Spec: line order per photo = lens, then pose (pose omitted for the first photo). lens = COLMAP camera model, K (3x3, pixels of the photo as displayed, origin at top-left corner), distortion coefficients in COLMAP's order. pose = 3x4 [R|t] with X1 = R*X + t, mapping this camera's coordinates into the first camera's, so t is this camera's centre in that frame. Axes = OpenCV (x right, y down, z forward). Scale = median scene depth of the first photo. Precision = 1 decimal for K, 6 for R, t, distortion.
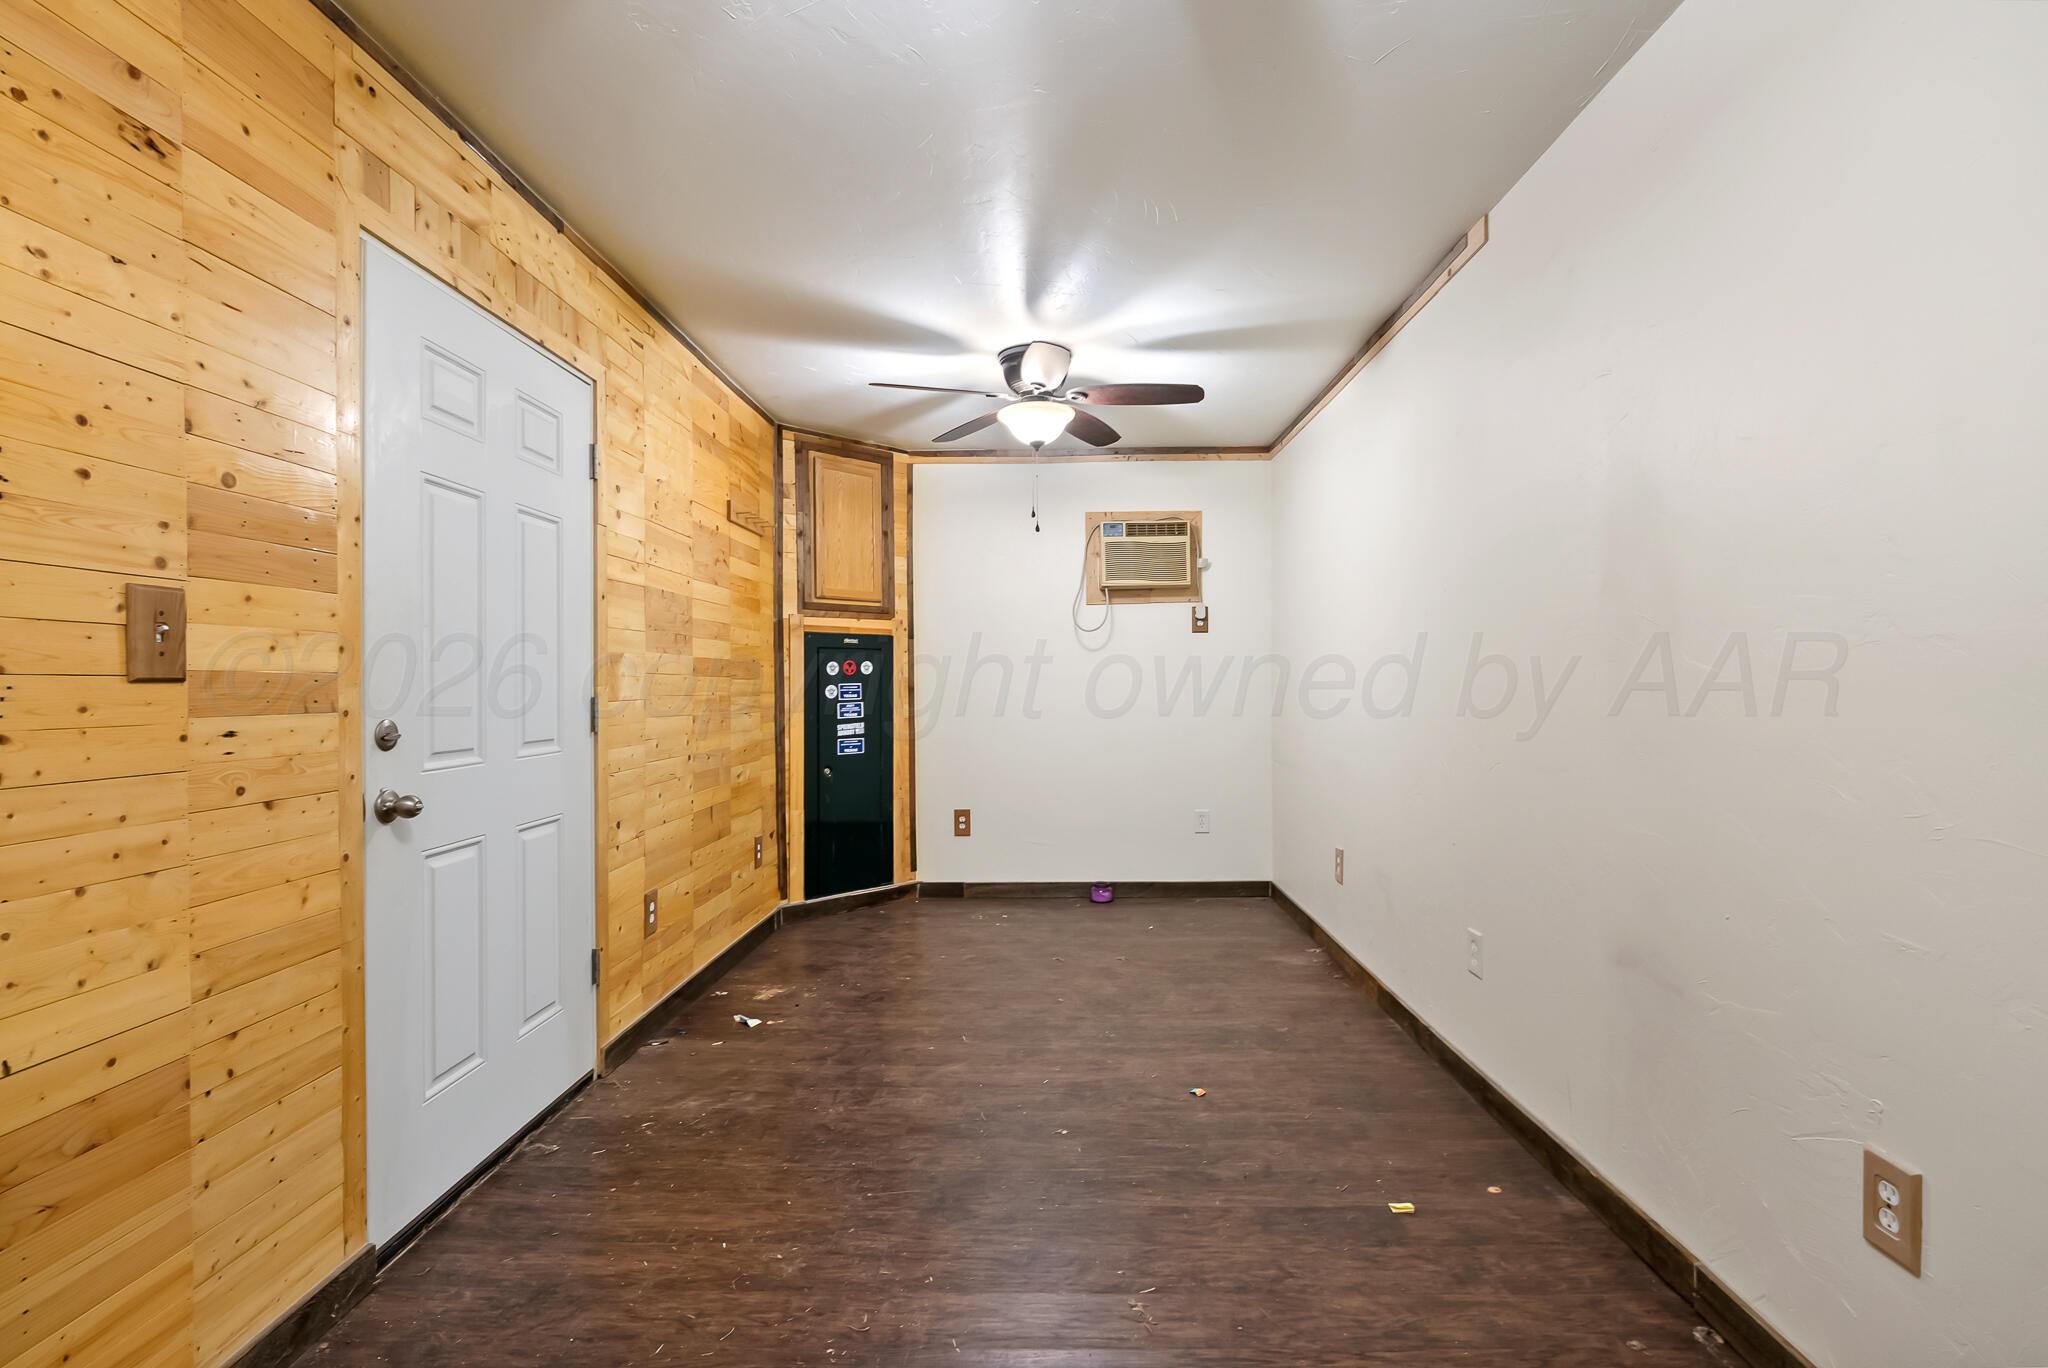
lens RADIAL K [[916.1, 0, 1006.8], [0, 916.1, 674.8], [0, 0, 1]] dist [-0.014609, -0.000595]
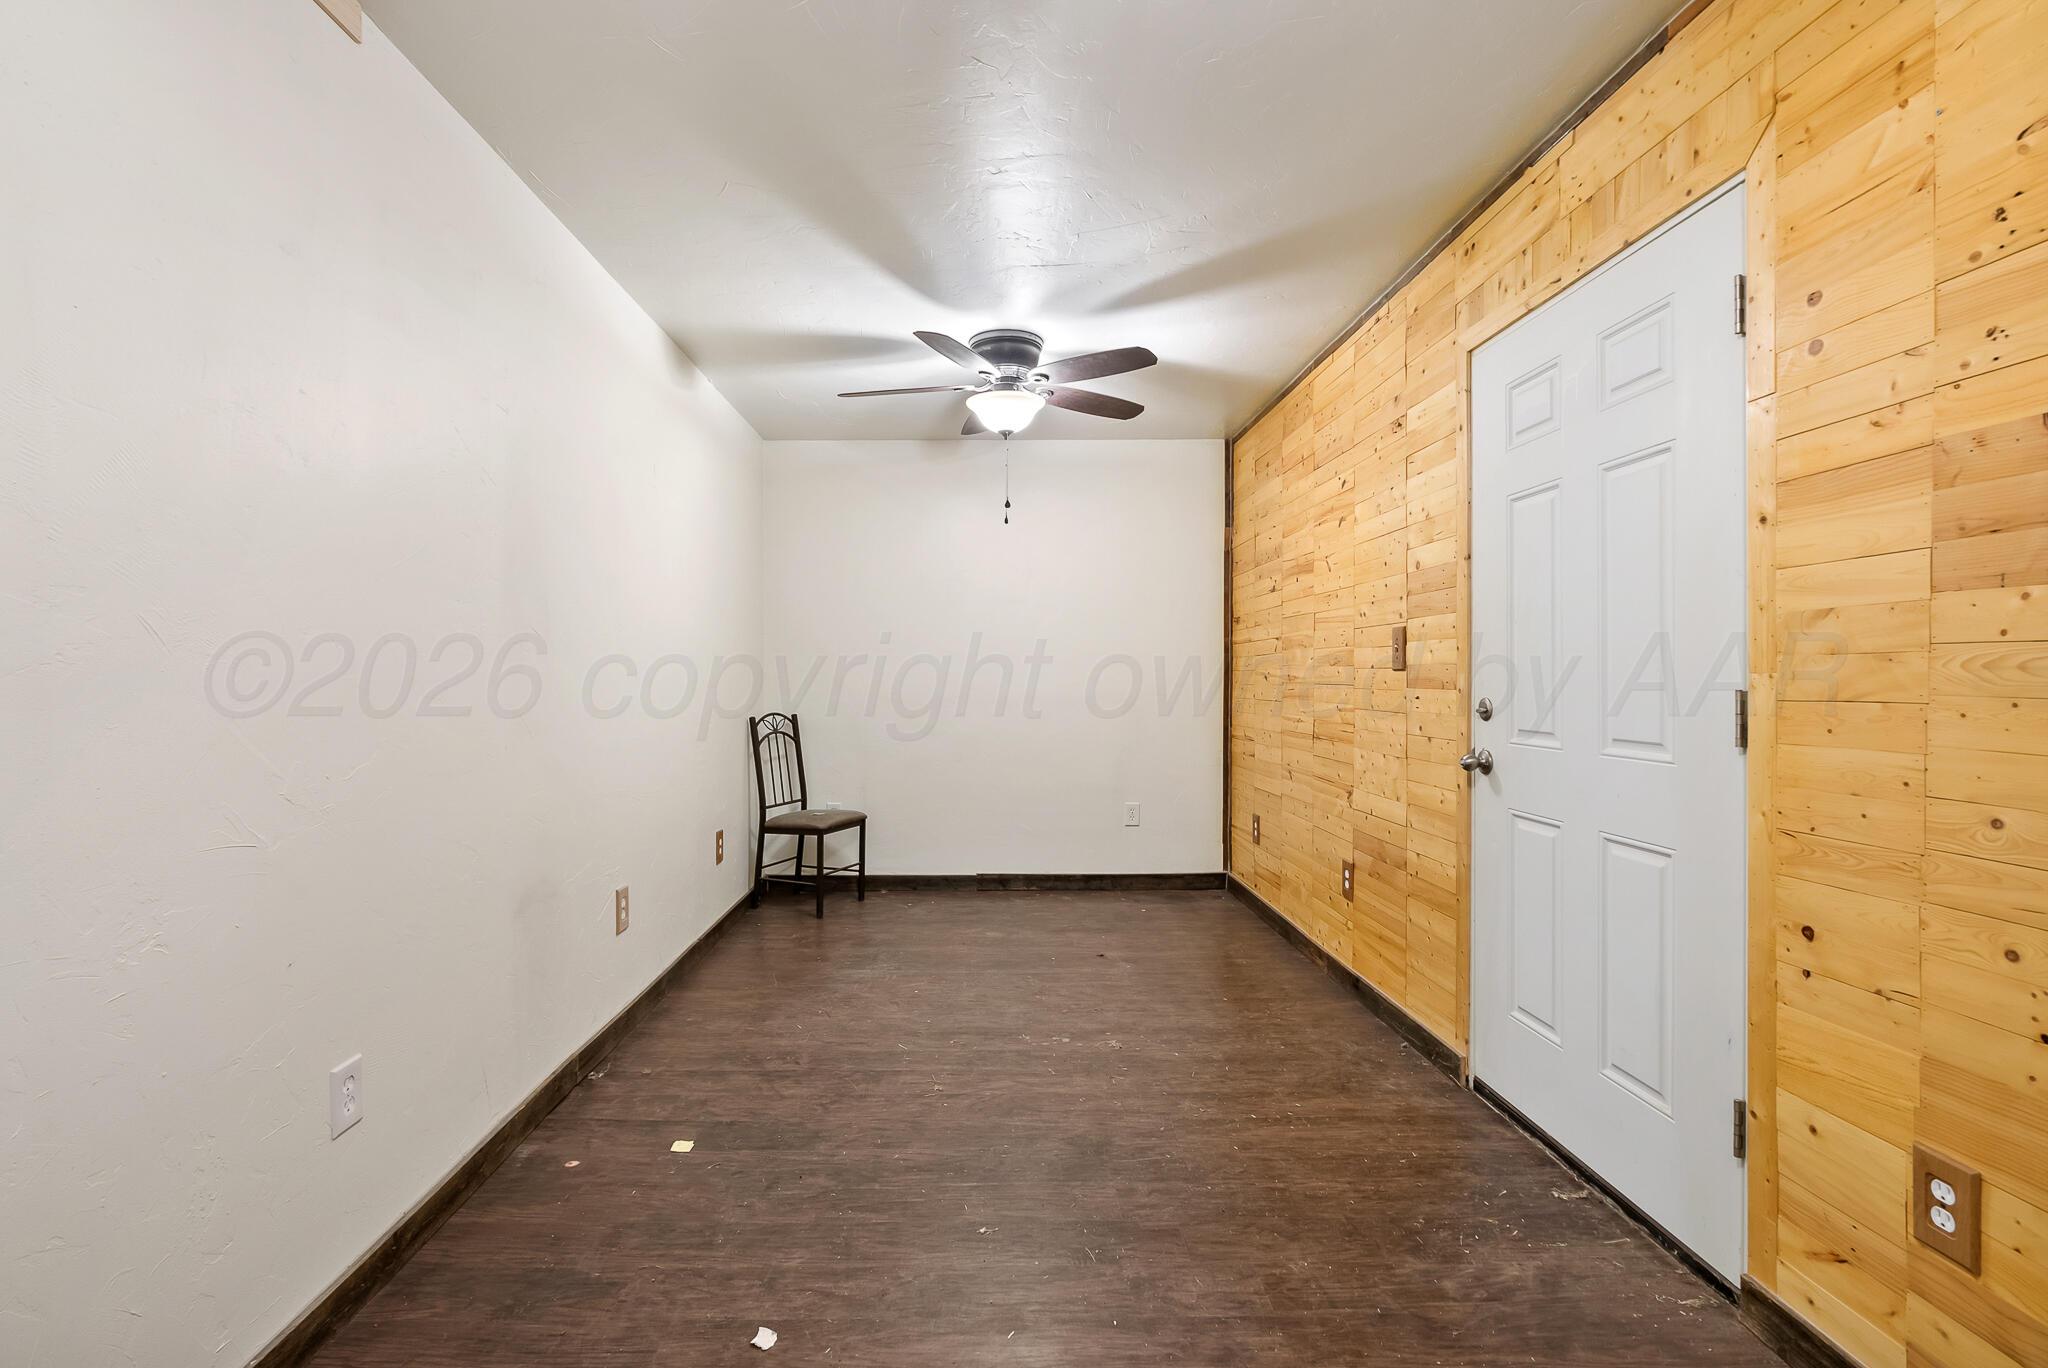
lens RADIAL K [[916.1, 0, 1015.2], [0, 916.1, 684.9], [0, 0, 1]] dist [-0.014609, -0.000595]
pose [[-0.996431, 0.009408, -0.083889, 0.109739], [0.009203, 0.999954, 0.002823, 0.018440], [0.083912, 0.002041, -0.996471, 2.031376]]
